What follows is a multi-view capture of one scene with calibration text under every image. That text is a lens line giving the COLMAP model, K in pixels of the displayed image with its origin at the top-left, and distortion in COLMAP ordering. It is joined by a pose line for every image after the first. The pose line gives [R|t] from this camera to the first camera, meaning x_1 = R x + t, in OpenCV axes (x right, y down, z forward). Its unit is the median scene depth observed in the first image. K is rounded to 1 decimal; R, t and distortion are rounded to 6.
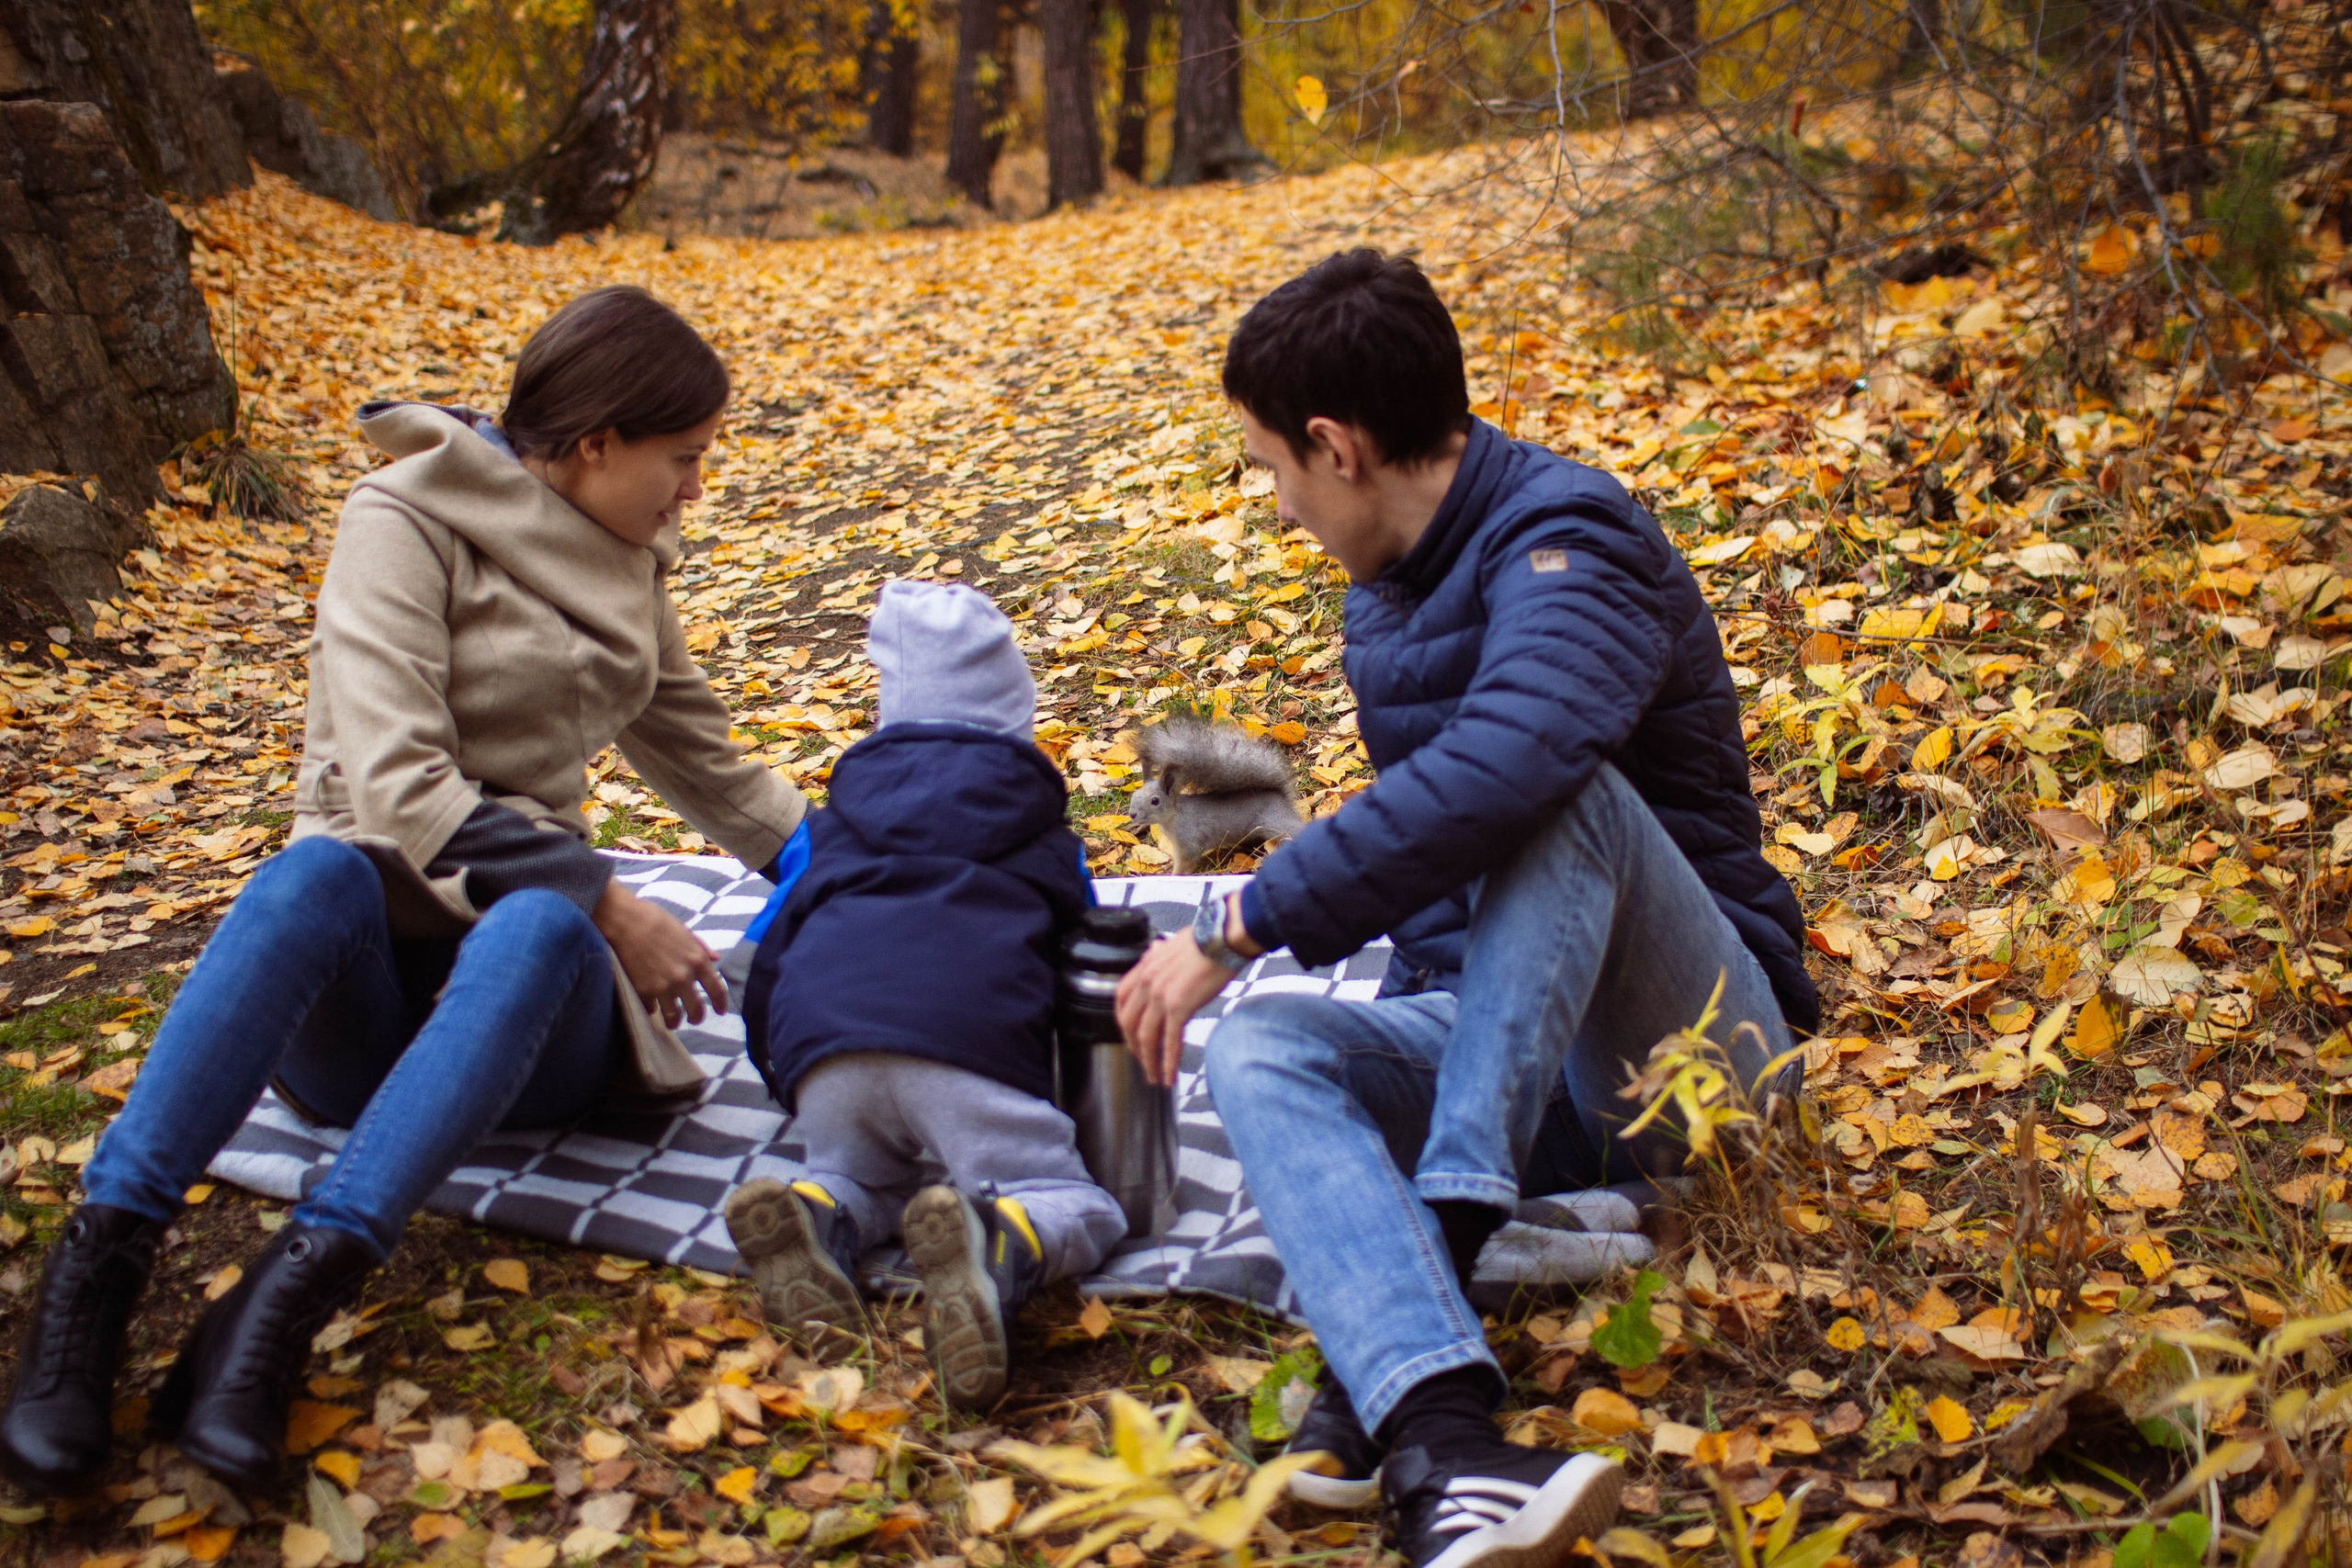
lens RADIAL K [[3300.4, 0, 1176.0], [0, 3300.4, 784.0], [0, 0, 1]] dist [-0.183978, 0.318149]
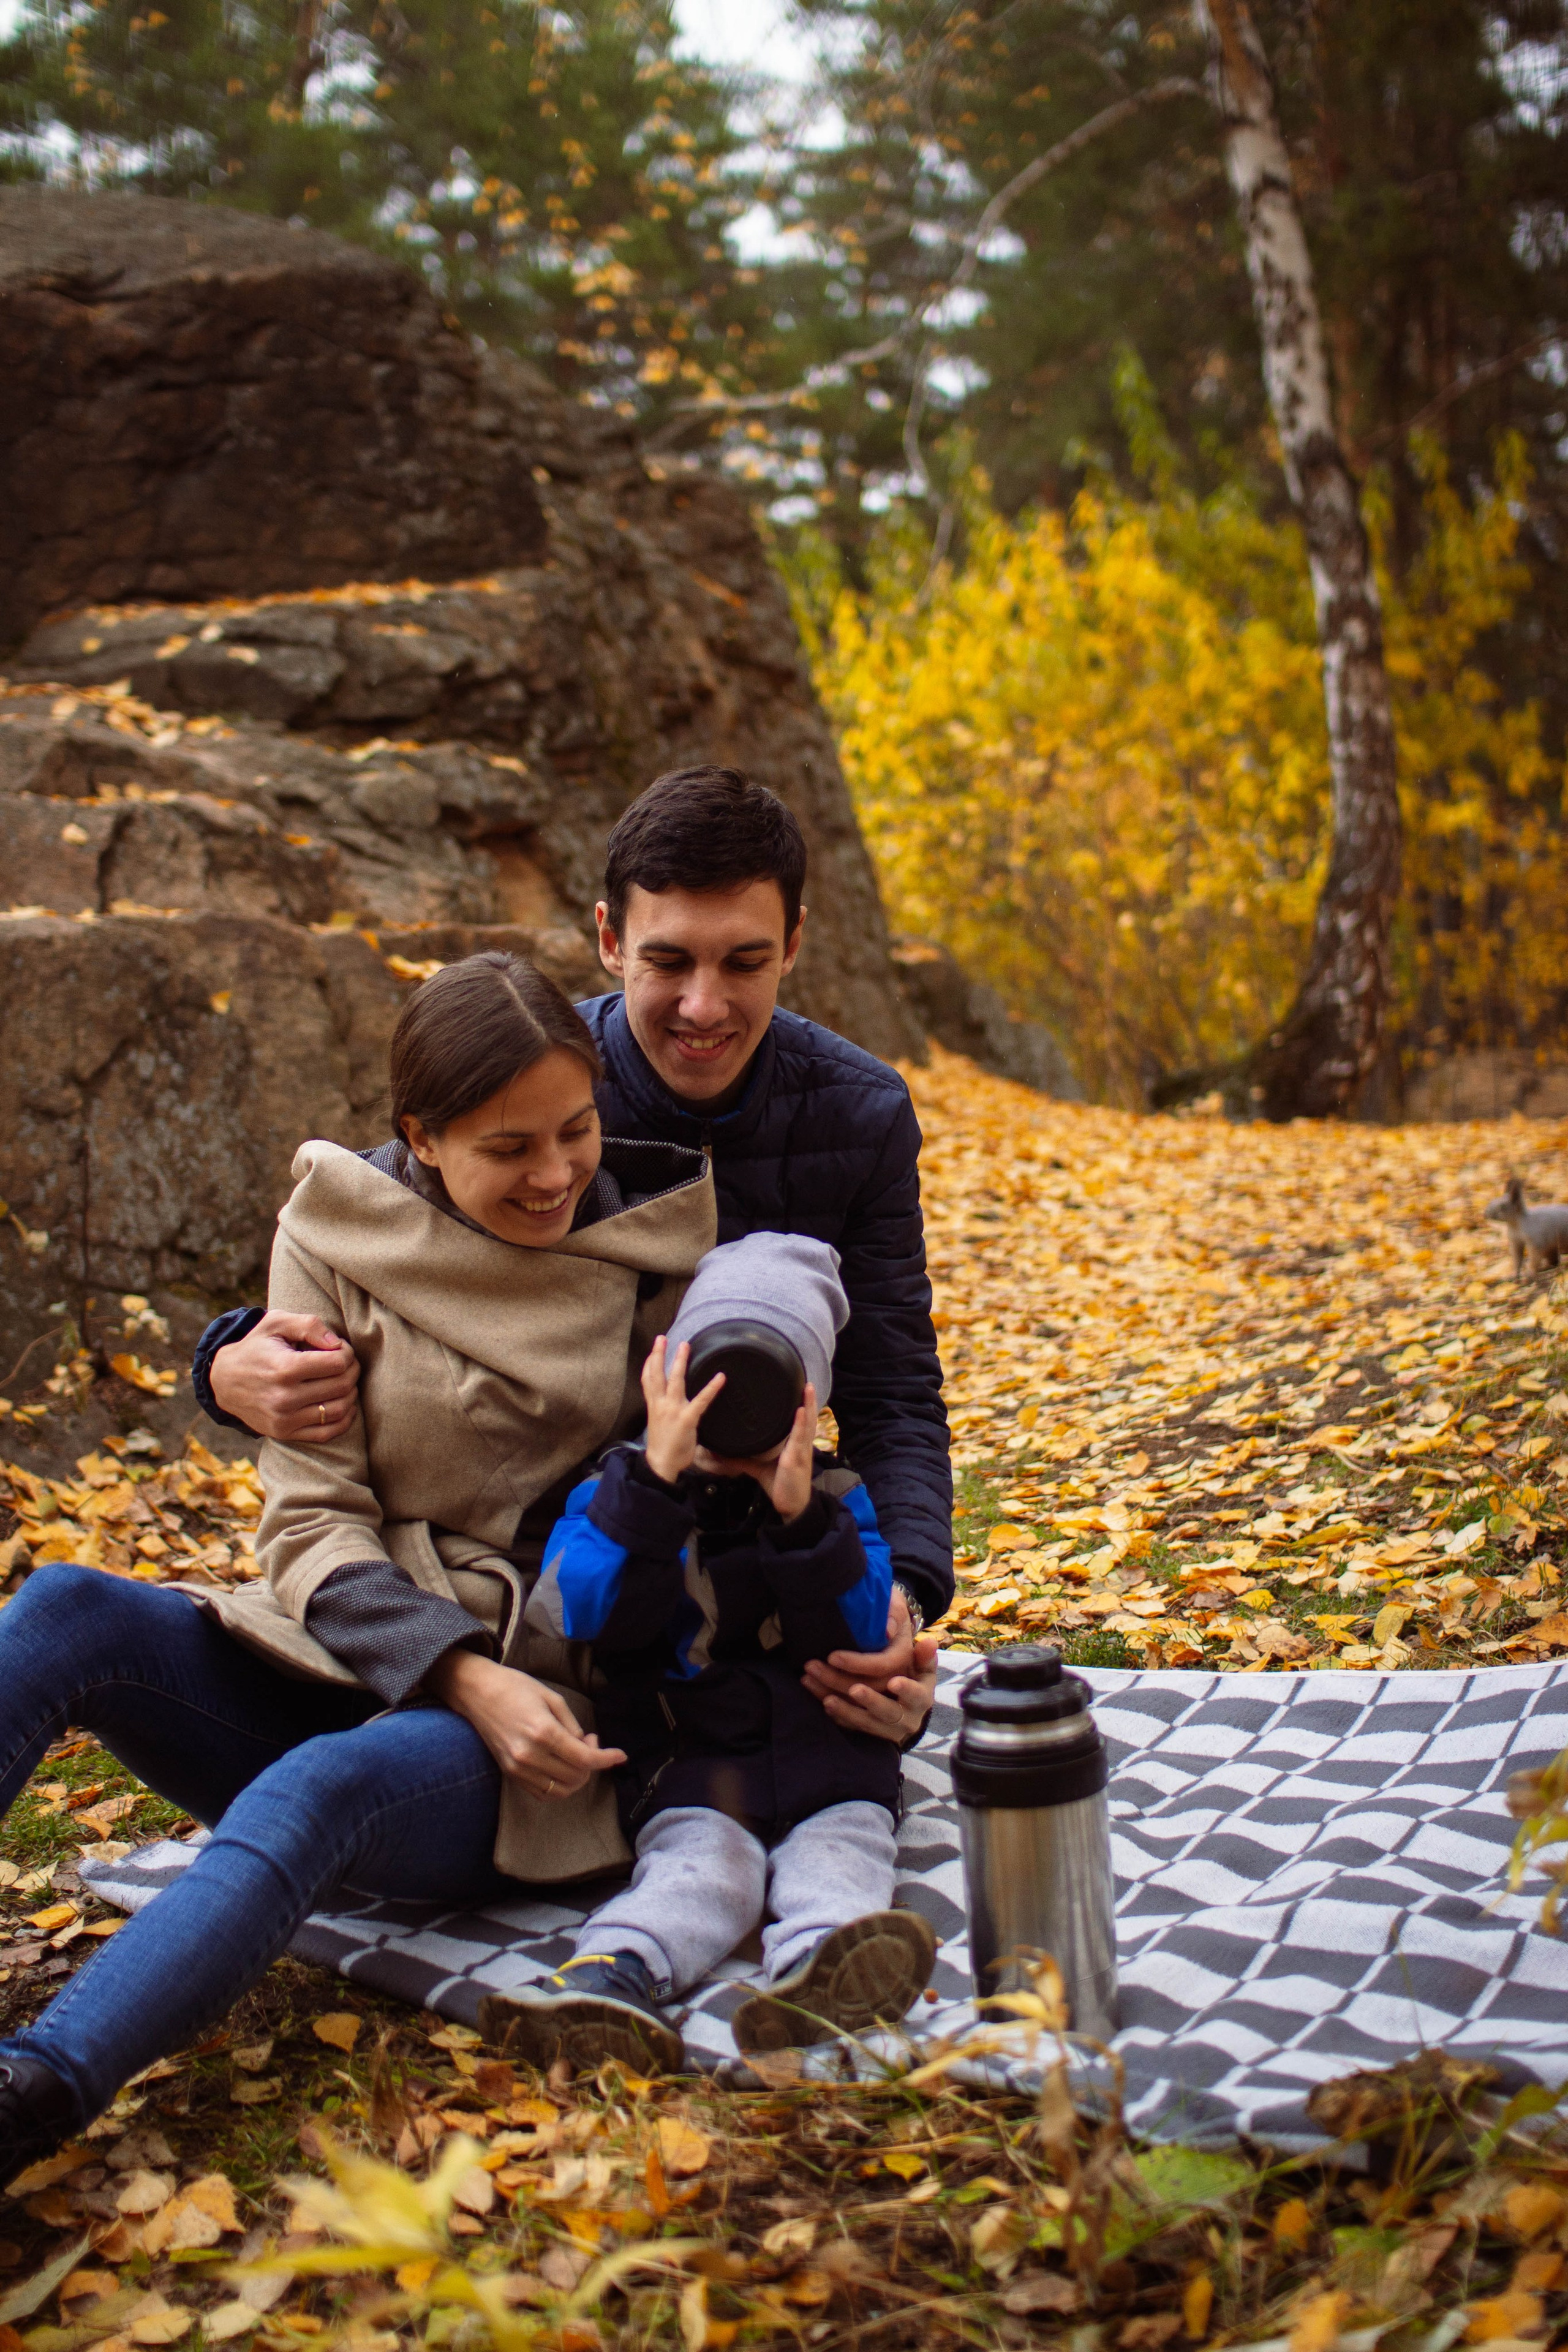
lens RADIAL K [[3297.3, 0, 787.8], [0, 3297.3, 1186.2], [0, 0, 1]] dist [-0.187755, 0.307598]
pose [[0.926161, -0.015197, -0.376822, 0.134007], [-0.046943, 0.986771, -0.155175, 0.030372], [0.374195, 0.161406, 0.913195, 0.111240]]
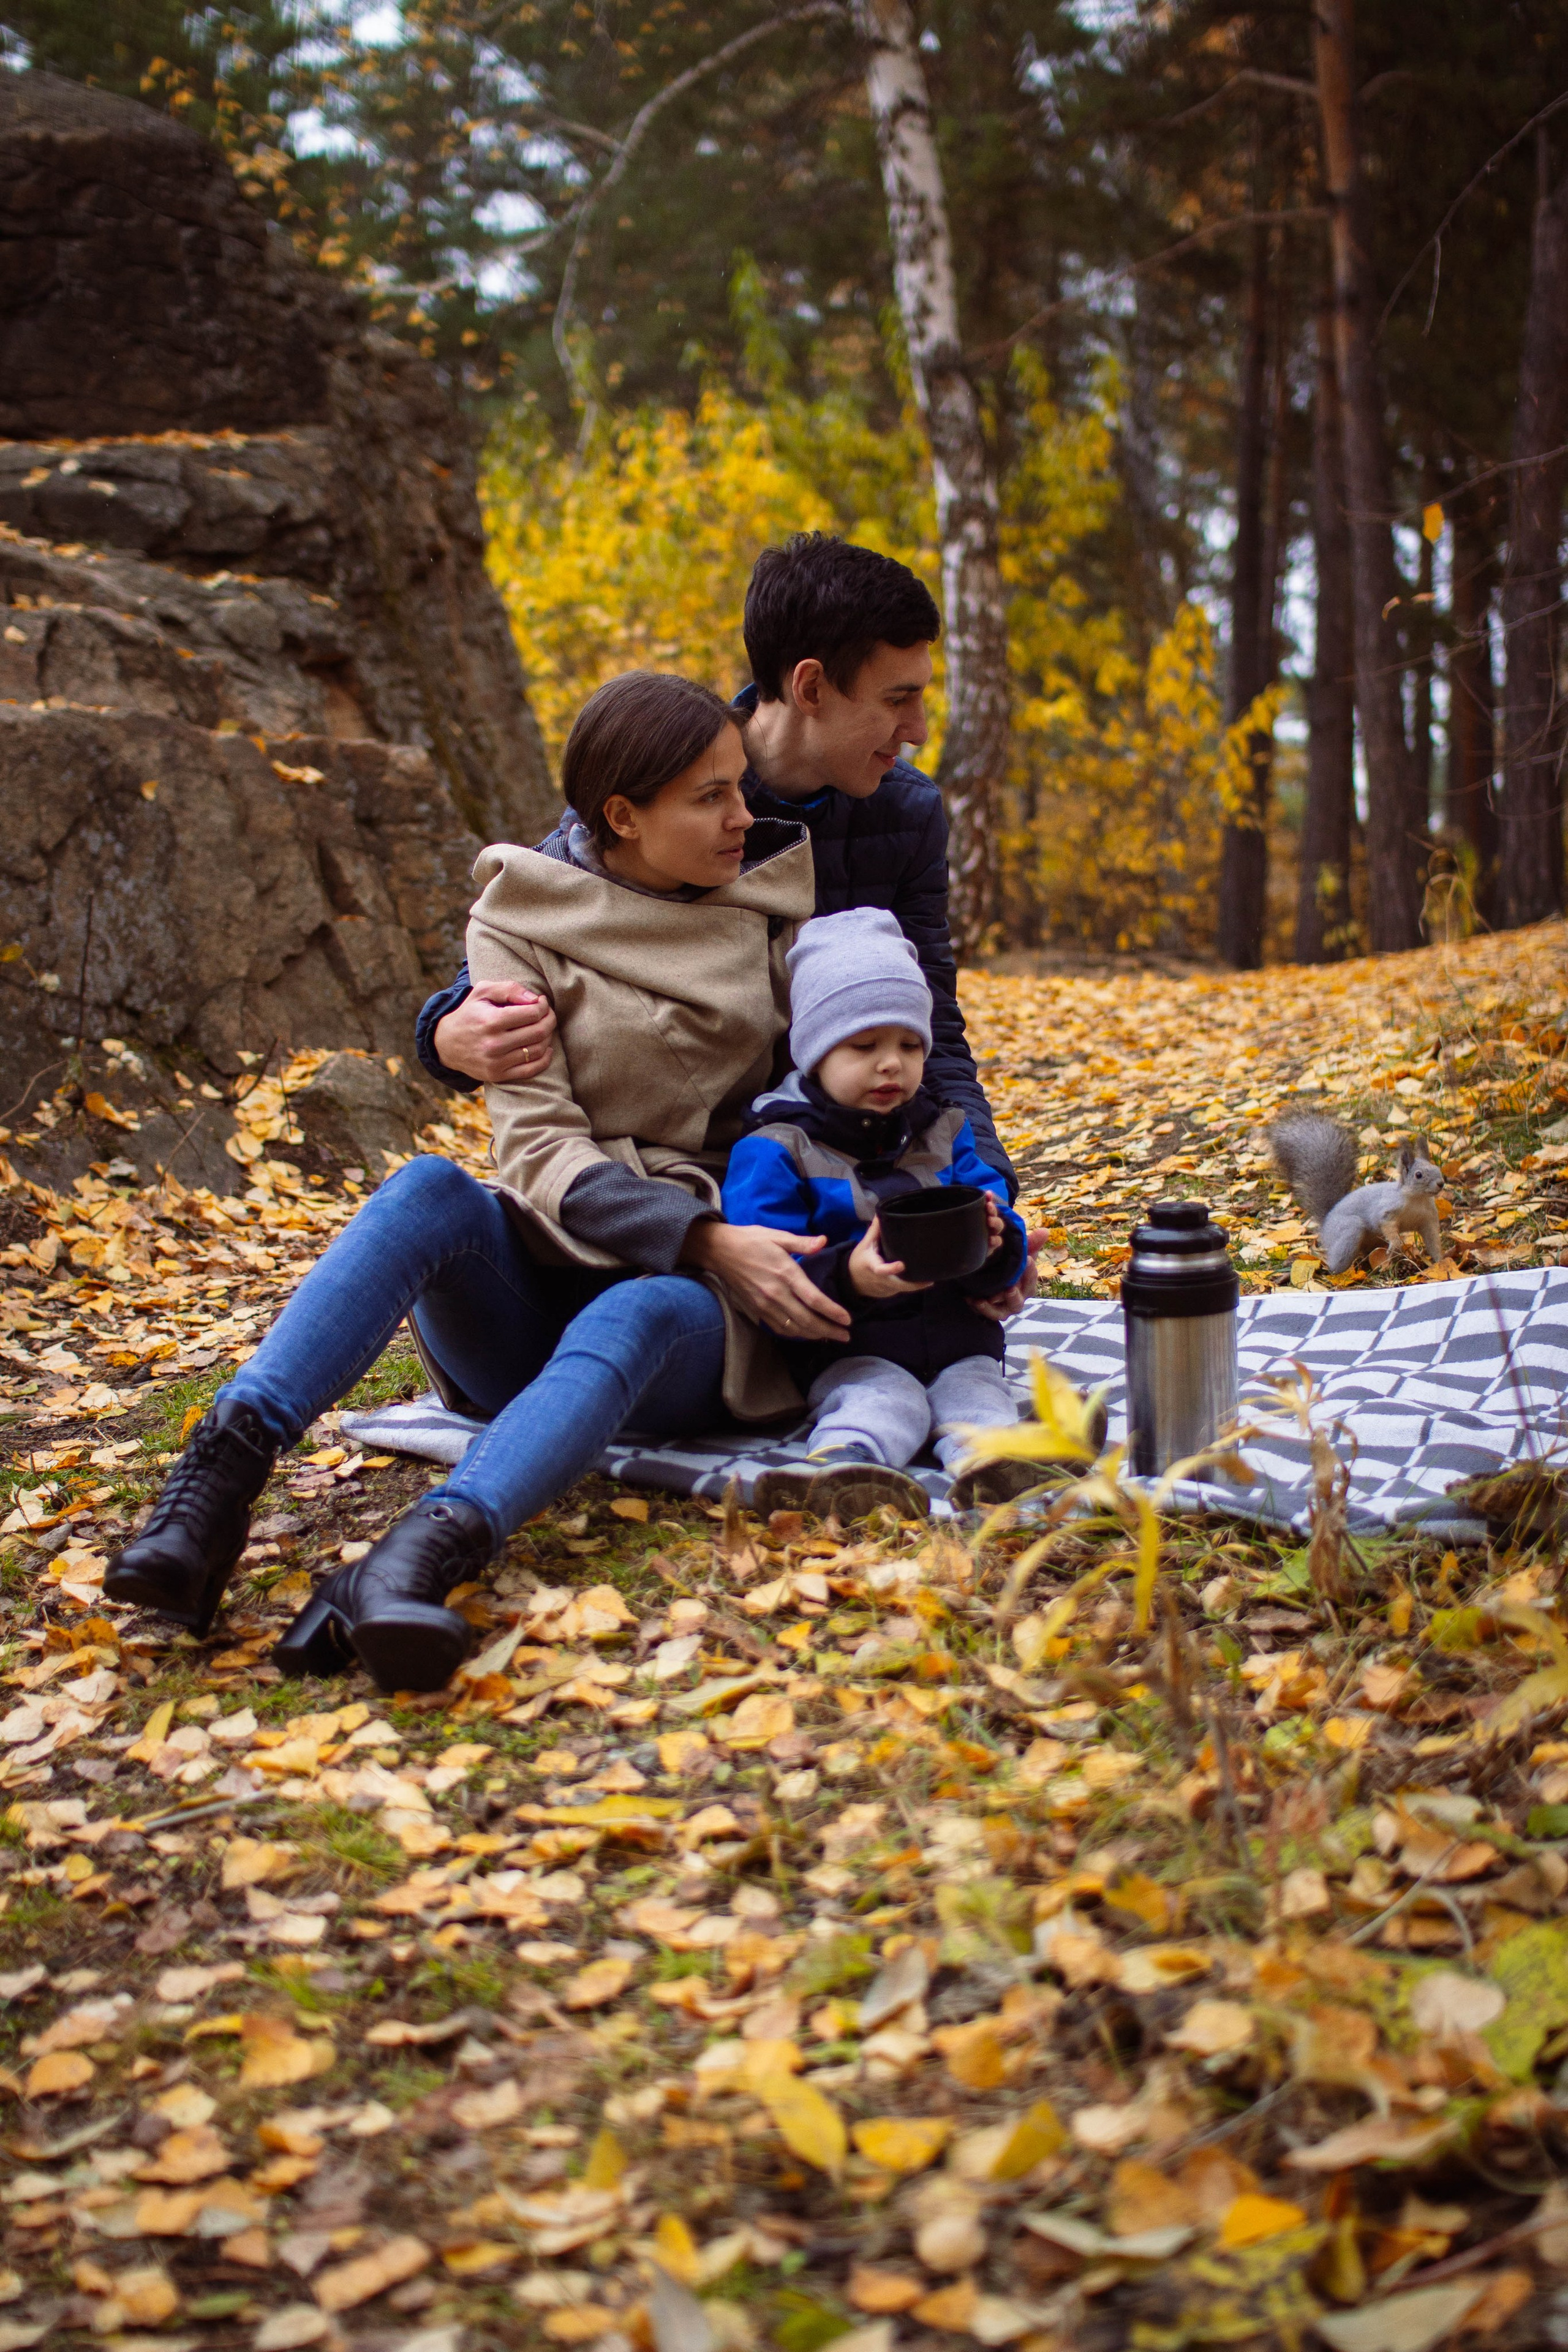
lens RADIAL K [[3297.3, 0, 787.8], [0, 3297.3, 1186.2], [0, 0, 1]] dist [-0.187755, 0.307598]
pose [[0.973565, 0.007768, -0.228276, 0.058673], [-0.039768, 0.989921, -0.135922, 0.105402], [0.224920, 0.141407, 0.964062, -0.054987]]
